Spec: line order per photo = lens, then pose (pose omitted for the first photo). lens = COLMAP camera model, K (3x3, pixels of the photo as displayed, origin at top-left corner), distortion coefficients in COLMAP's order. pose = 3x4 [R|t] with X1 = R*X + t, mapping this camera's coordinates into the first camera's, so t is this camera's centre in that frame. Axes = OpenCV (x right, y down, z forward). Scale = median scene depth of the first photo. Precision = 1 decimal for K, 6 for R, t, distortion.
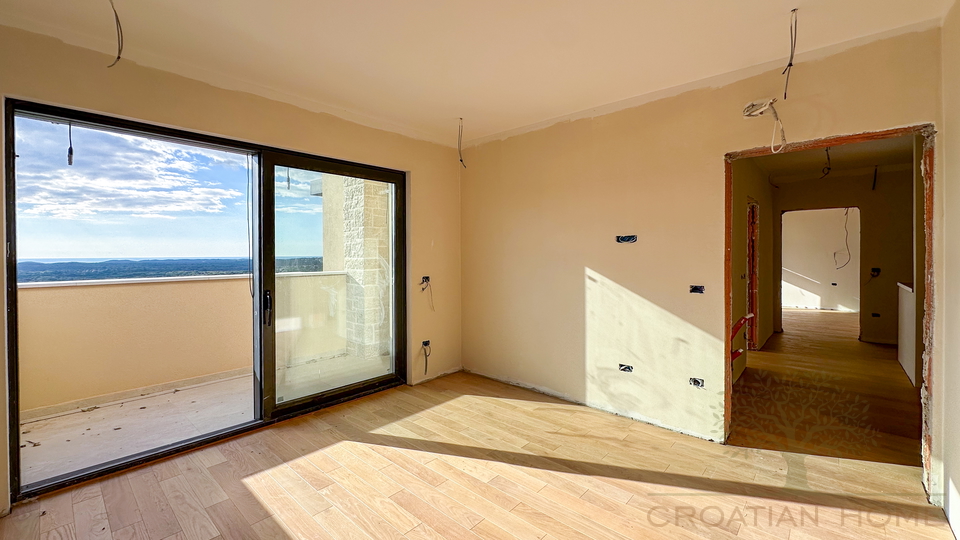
lens RADIAL K [[394.6, 0, 479.3], [0, 394.6, 258.9], [0, 0, 1]] dist [-0.000108, -0.000044]
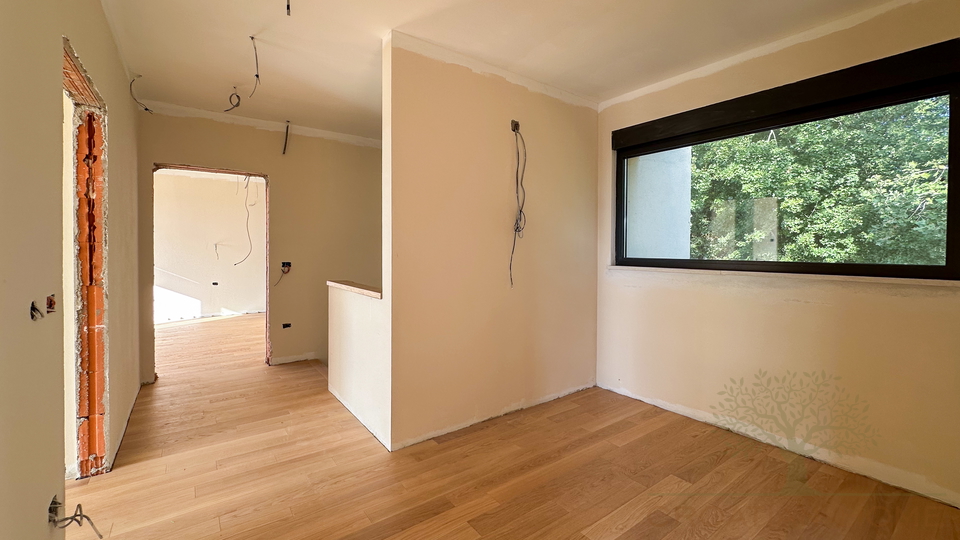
lens RADIAL K [[394.6, 0, 481.8], [0, 394.6, 249.6], [0, 0, 1]] dist [-0.000023, 0.000142]
pose [[0.195853, 0.000439, 0.980633, 0.311438], [0.010572, 0.999941, -0.002559, 0.005720], [-0.980576, 0.010868, 0.195837, 0.438972]]
